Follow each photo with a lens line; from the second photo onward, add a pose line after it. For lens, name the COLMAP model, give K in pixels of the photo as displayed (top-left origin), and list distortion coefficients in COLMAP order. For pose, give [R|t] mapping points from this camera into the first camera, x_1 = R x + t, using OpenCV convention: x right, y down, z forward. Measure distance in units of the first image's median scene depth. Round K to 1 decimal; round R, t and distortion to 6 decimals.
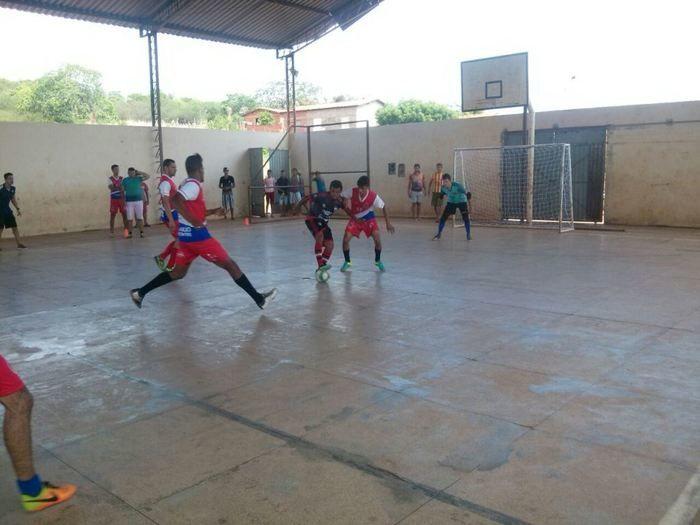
lens RADIAL K [[640.3, 0, 358.5], [0, 640.3, 219.5], [0, 0, 1]] dist [0.008640, 0.000000]
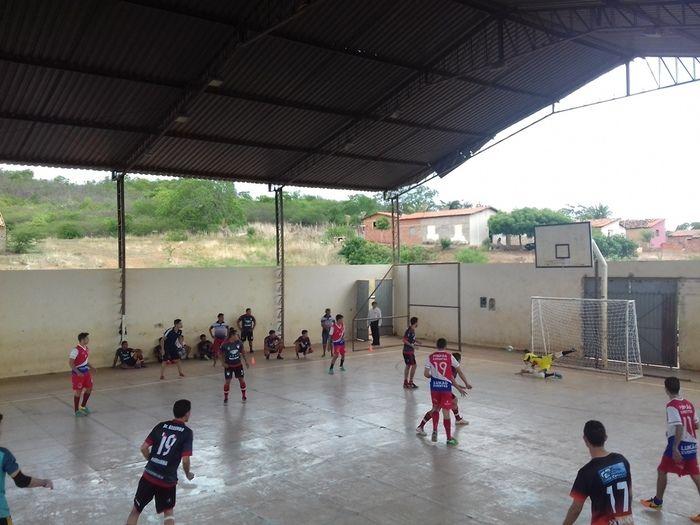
lens RADIAL K [[640.9, 0, 364.3], [0, 640.9, 284.6], [0, 0, 1]] dist [0.011624, 0.000000]
pose [[0.984739, 0.013853, -0.173483, 0.051834], [-0.022465, 0.998606, -0.047773, -0.068724], [0.172579, 0.050941, 0.983677, -0.151776]]
